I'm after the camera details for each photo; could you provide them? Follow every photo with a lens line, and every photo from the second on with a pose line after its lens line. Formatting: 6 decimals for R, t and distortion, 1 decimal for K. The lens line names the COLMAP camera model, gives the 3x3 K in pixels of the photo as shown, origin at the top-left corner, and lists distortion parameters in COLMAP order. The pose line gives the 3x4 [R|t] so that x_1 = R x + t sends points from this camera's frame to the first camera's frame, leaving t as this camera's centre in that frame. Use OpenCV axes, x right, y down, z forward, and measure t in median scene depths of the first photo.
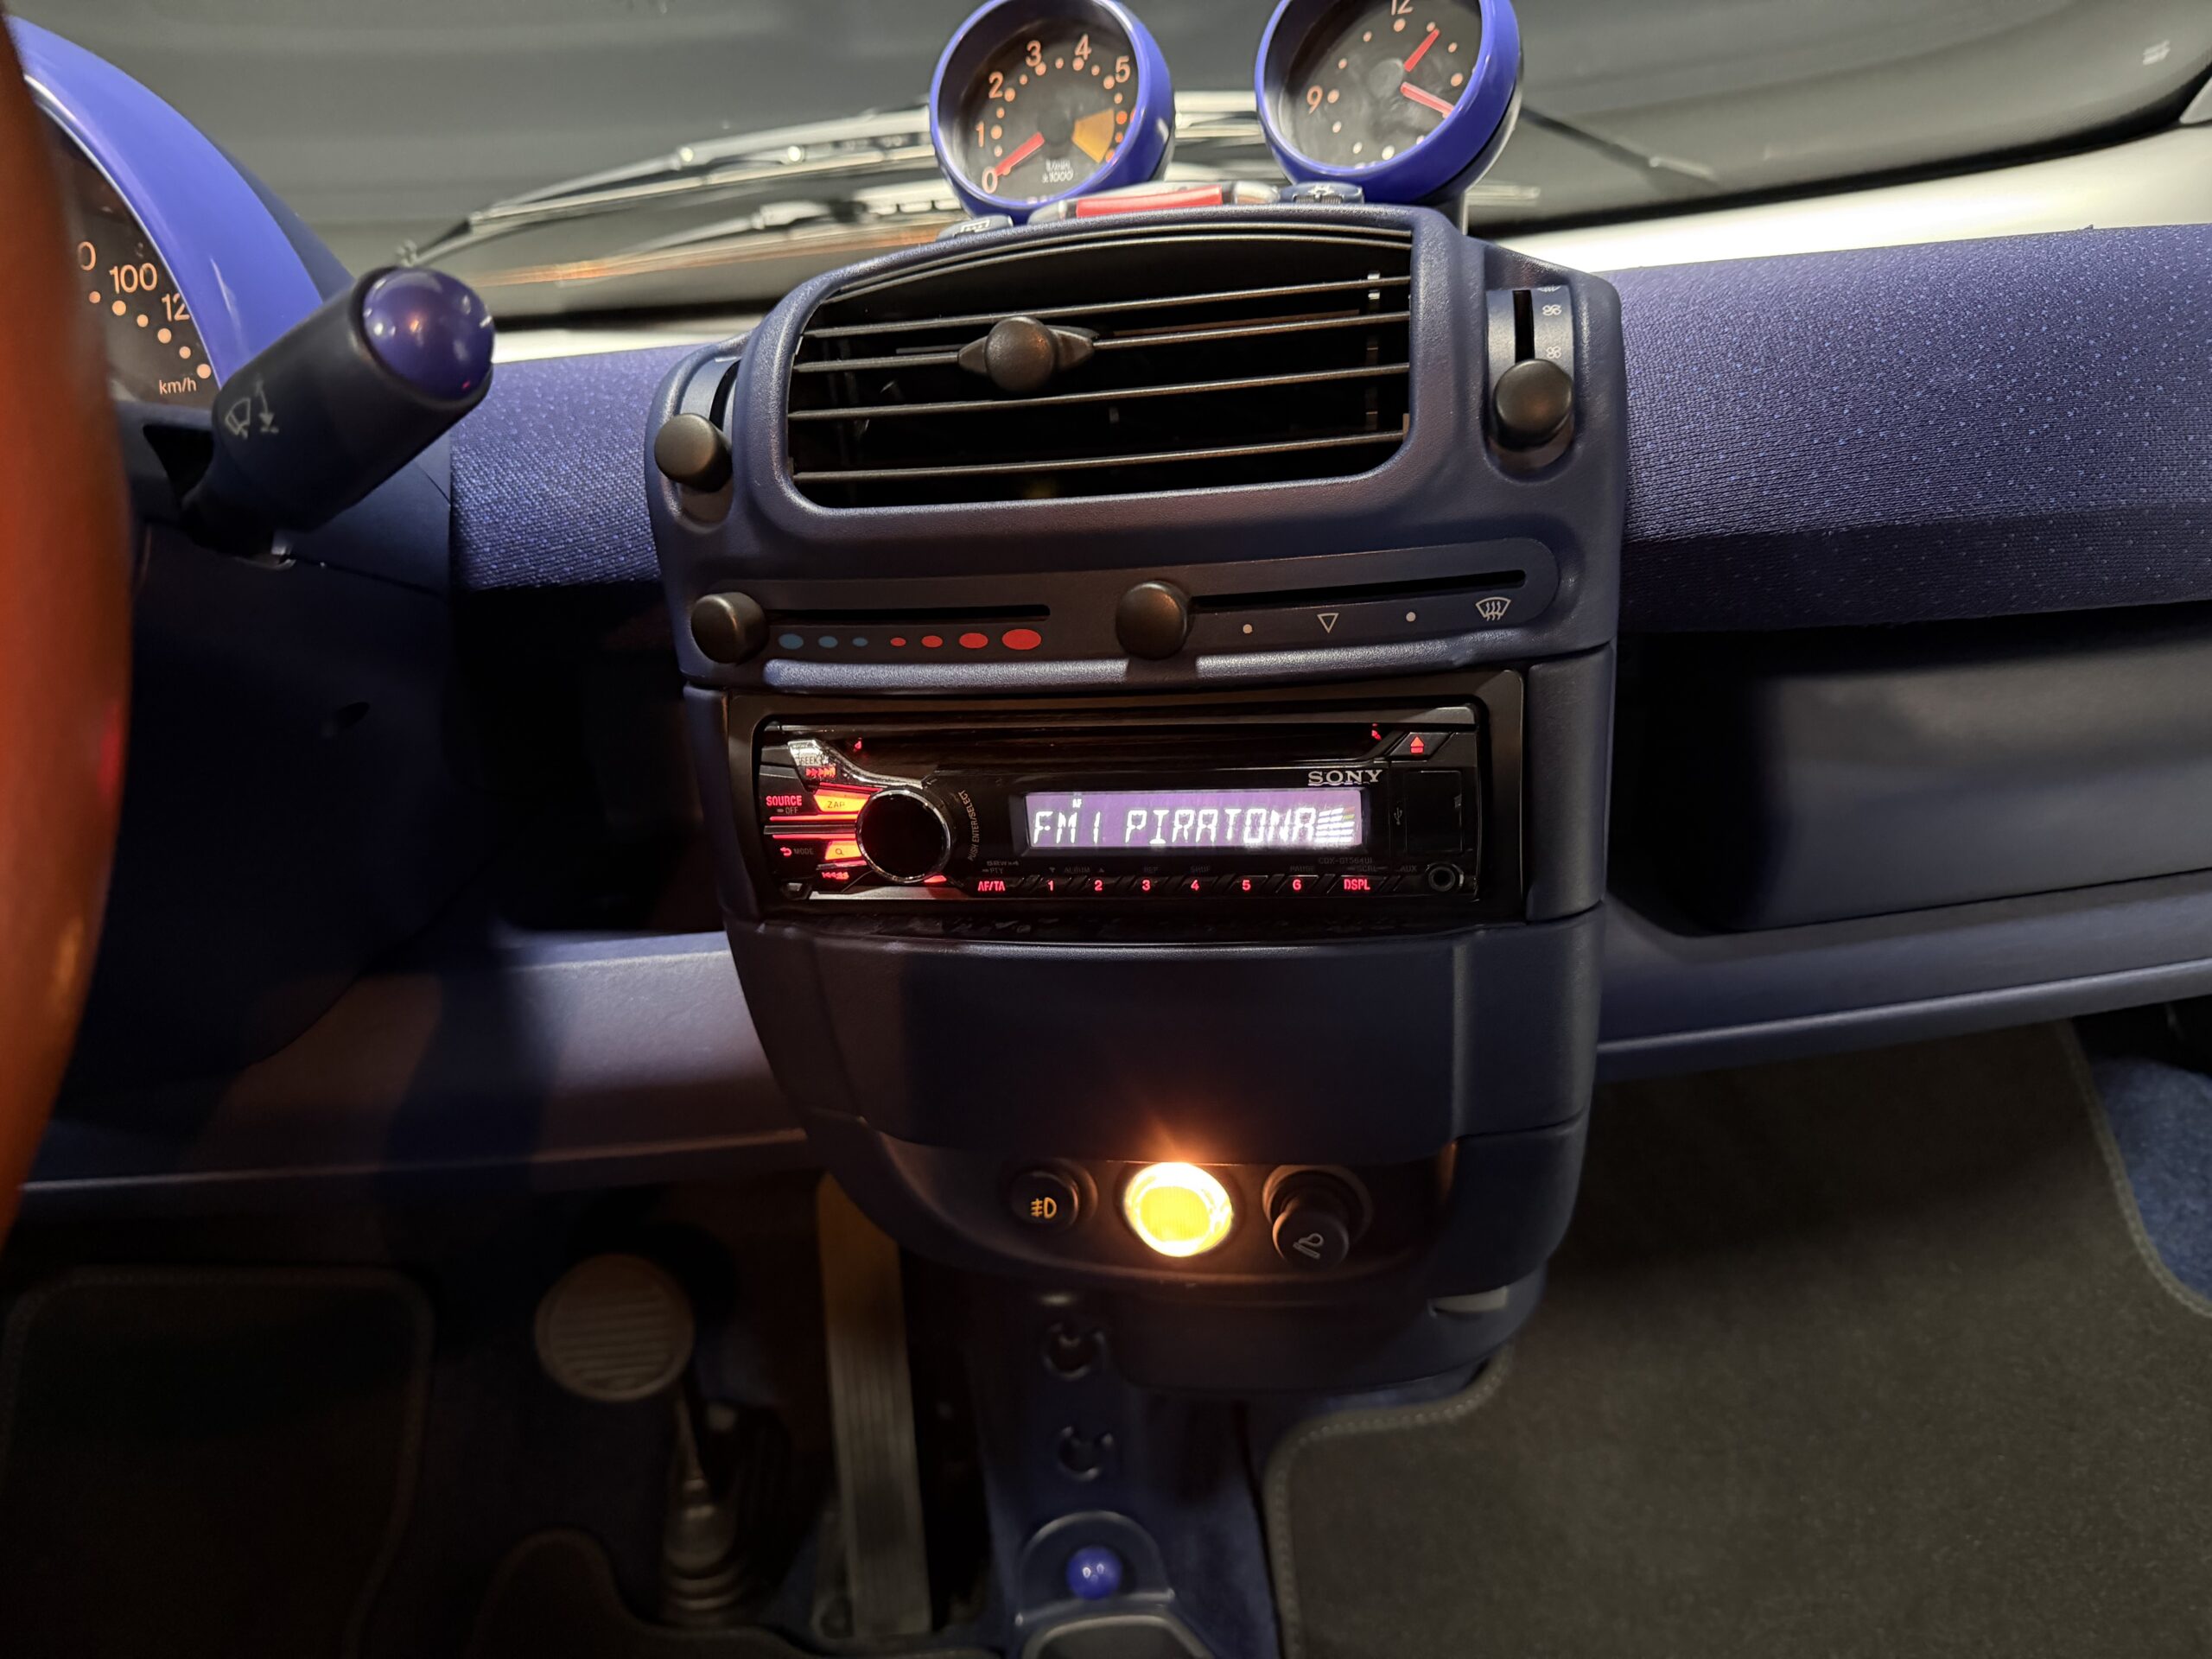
lens RADIAL K [[1582.0, 0, 1096.8], [0, 1582.0, 833.9], [0, 0, 1]] dist [0.083430, -0.140868]
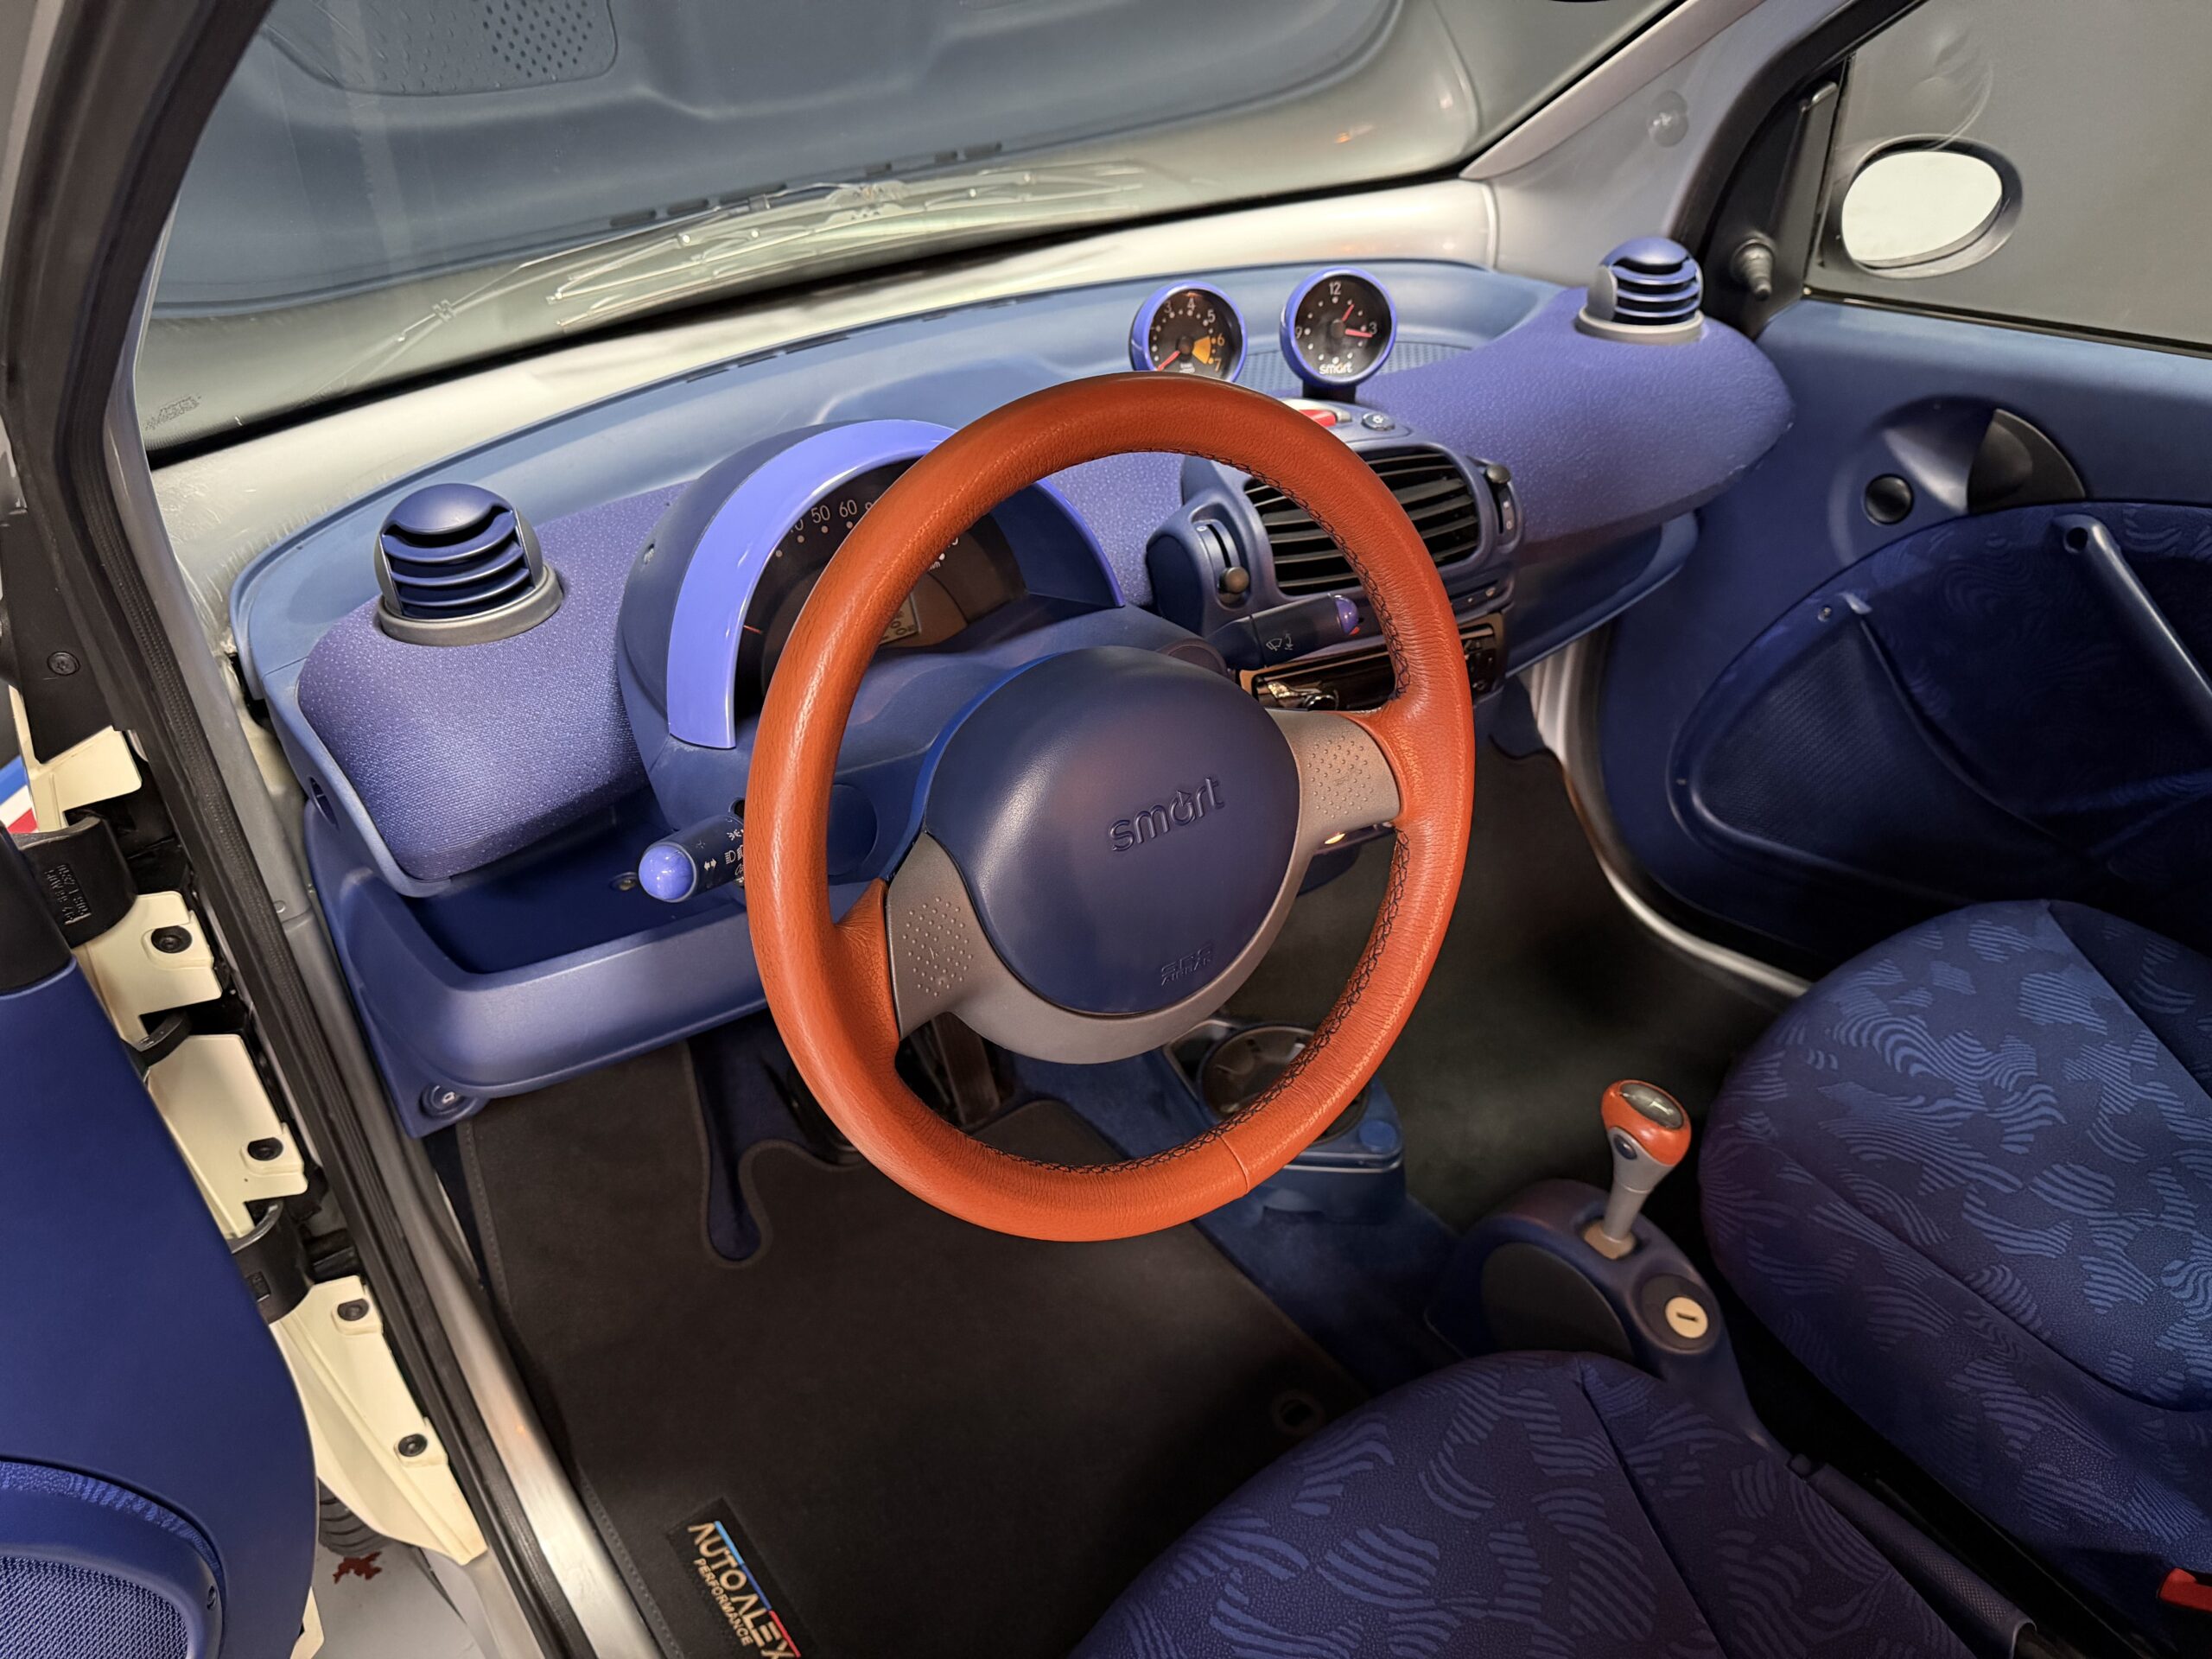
lens RADIAL K [[1574.8, 0, 1106.0], [0, 1574.8, 829.5], [0, 0, 1]] dist [0.027892, -0.050131]
pose [[0.820671, -0.259443, 0.509107, -1.496332], [0.129438, 0.952226, 0.276606, -0.484168], [-0.556548, -0.161105, 0.815046, -0.806988]]
